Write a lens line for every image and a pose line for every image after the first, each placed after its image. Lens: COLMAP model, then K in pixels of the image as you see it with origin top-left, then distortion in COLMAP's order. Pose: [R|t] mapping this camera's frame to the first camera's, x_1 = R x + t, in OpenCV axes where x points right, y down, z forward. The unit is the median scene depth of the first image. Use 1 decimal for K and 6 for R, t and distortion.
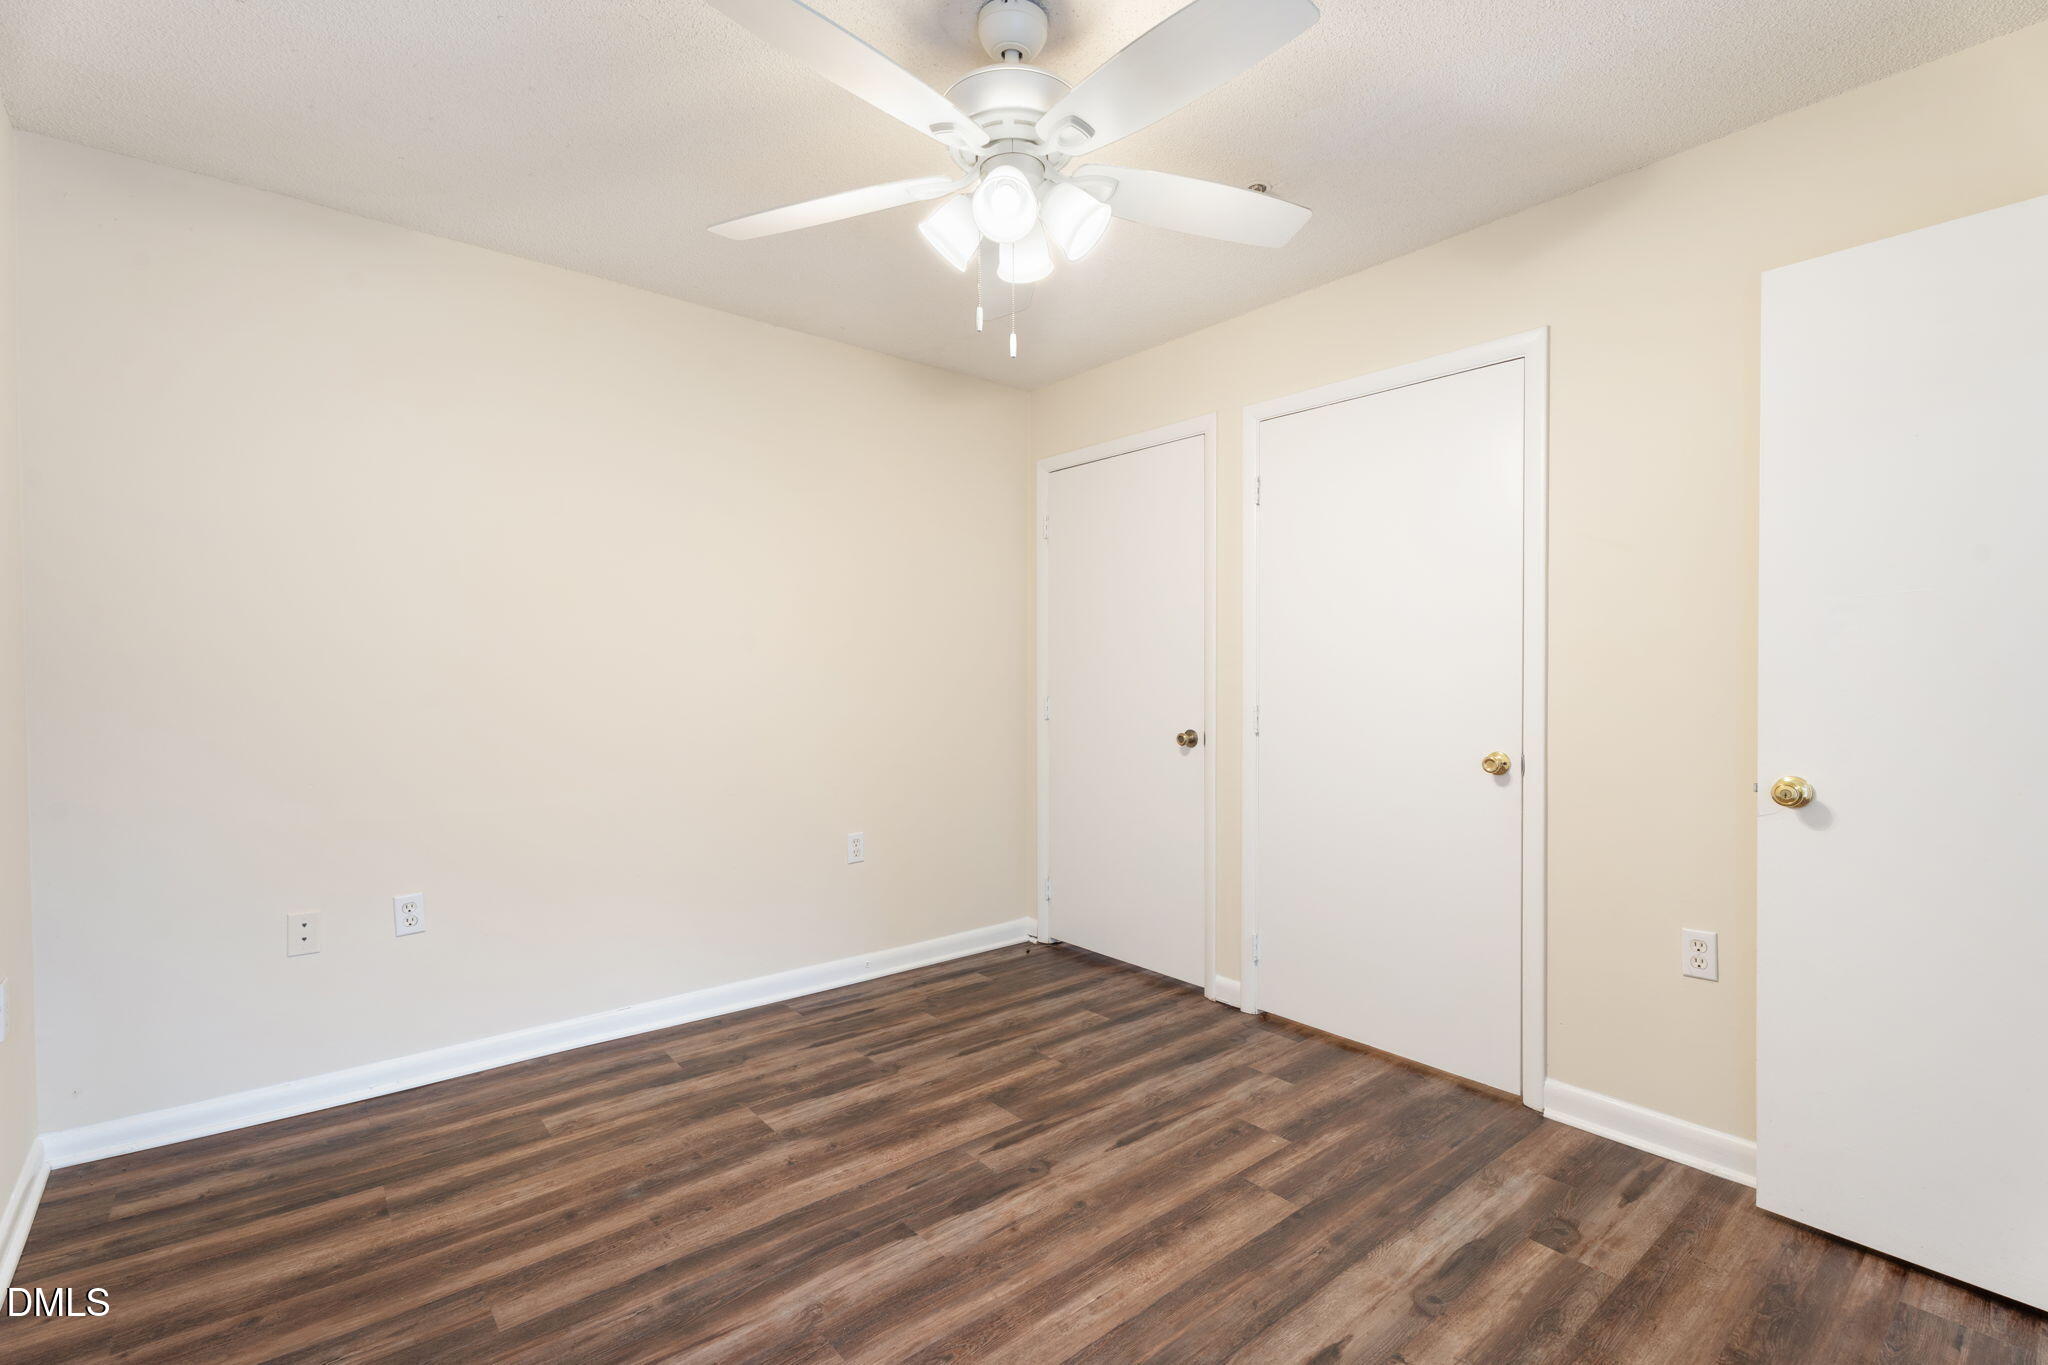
lens RADIAL K [[918.0, 0, 1047.1], [0, 918.0, 681.3], [0, 0, 1]] dist [0.003862, -0.002644]
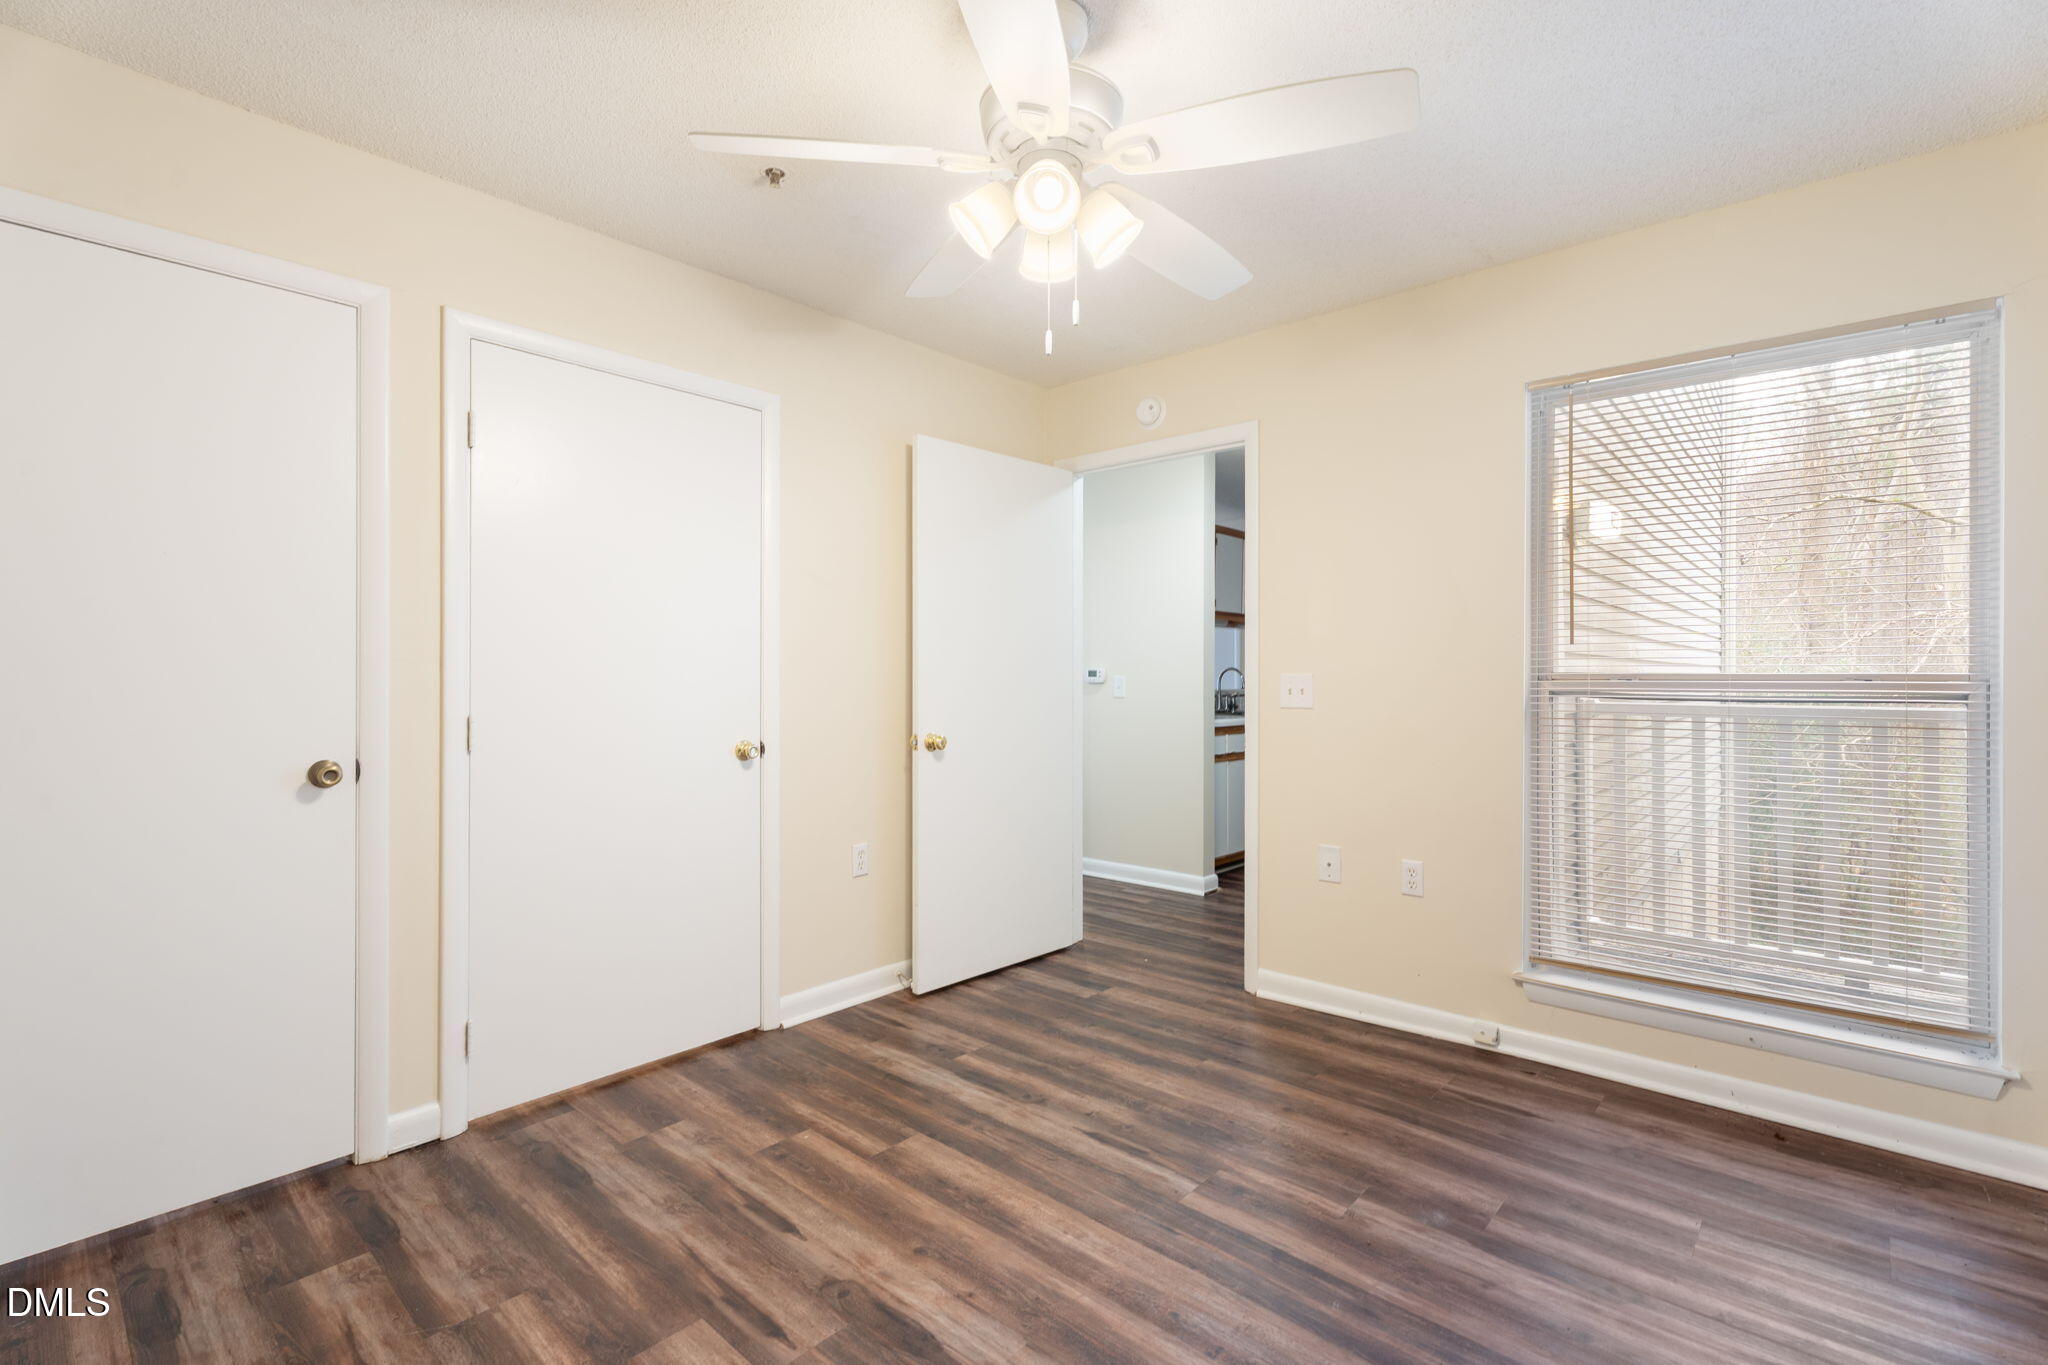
lens RADIAL K [[918.0, 0, 1017.5], [0, 918.0, 667.6], [0, 0, 1]] dist [0.003862, -0.002644]
pose [[-0.119159, 0.006147, 0.992856, -0.768243], [0.007426, 0.999958, -0.005300, -0.006056], [-0.992847, 0.006742, -0.119199, 0.871747]]
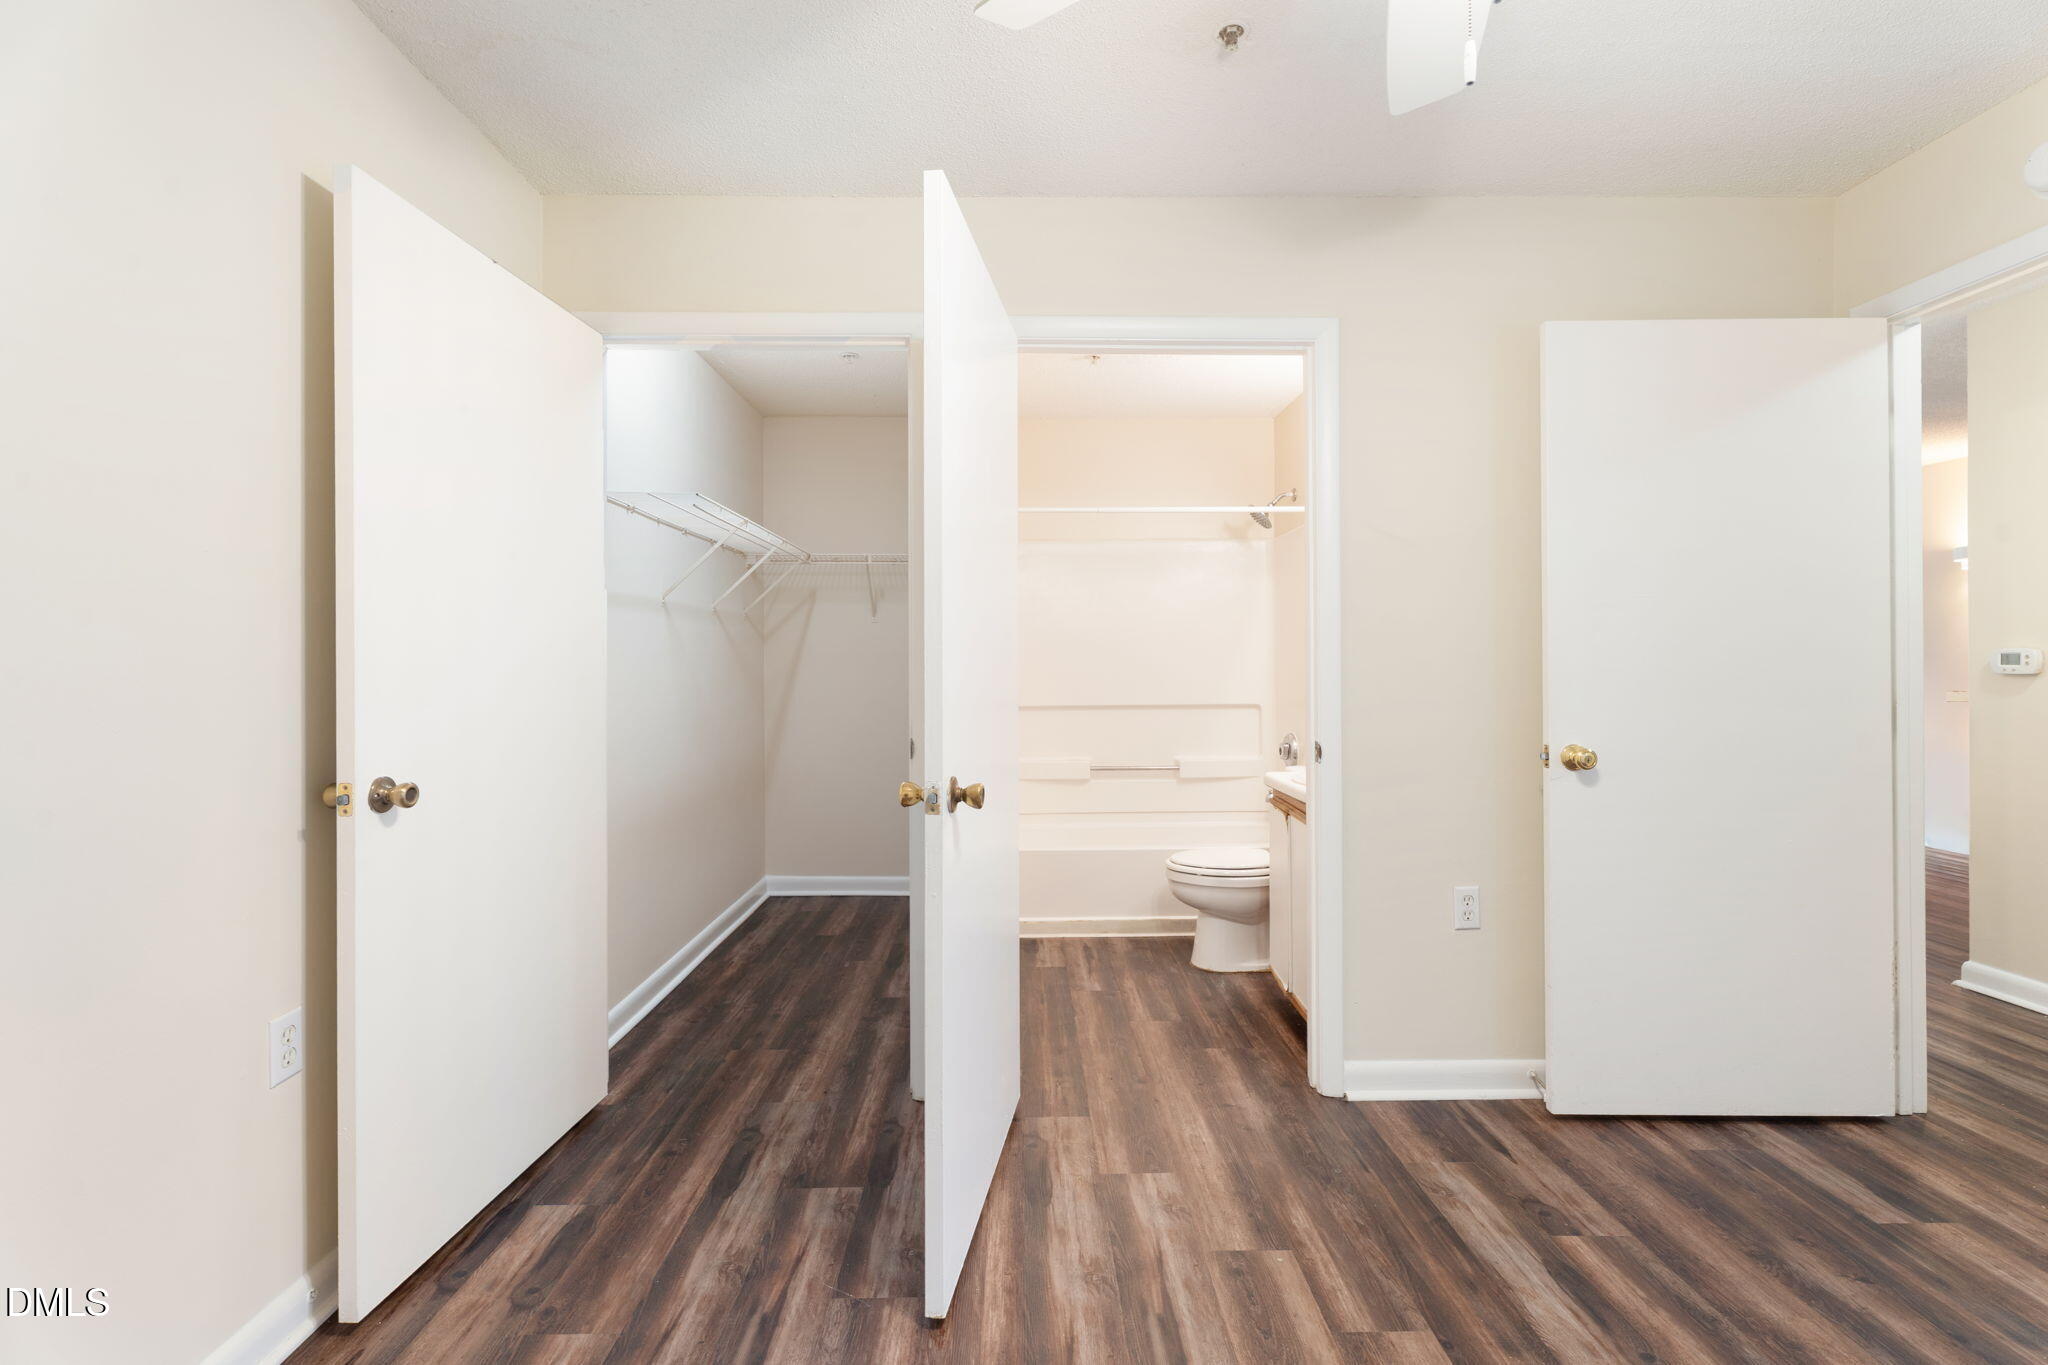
lens RADIAL K [[918.0, 0, 1021.1], [0, 918.0, 664.4], [0, 0, 1]] dist [0.003862, -0.002644]
pose [[0.647982, -0.003698, 0.761646, -0.479101], [0.011880, 0.999916, -0.005252, -0.003354], [-0.761563, 0.012451, 0.647972, 0.644223]]
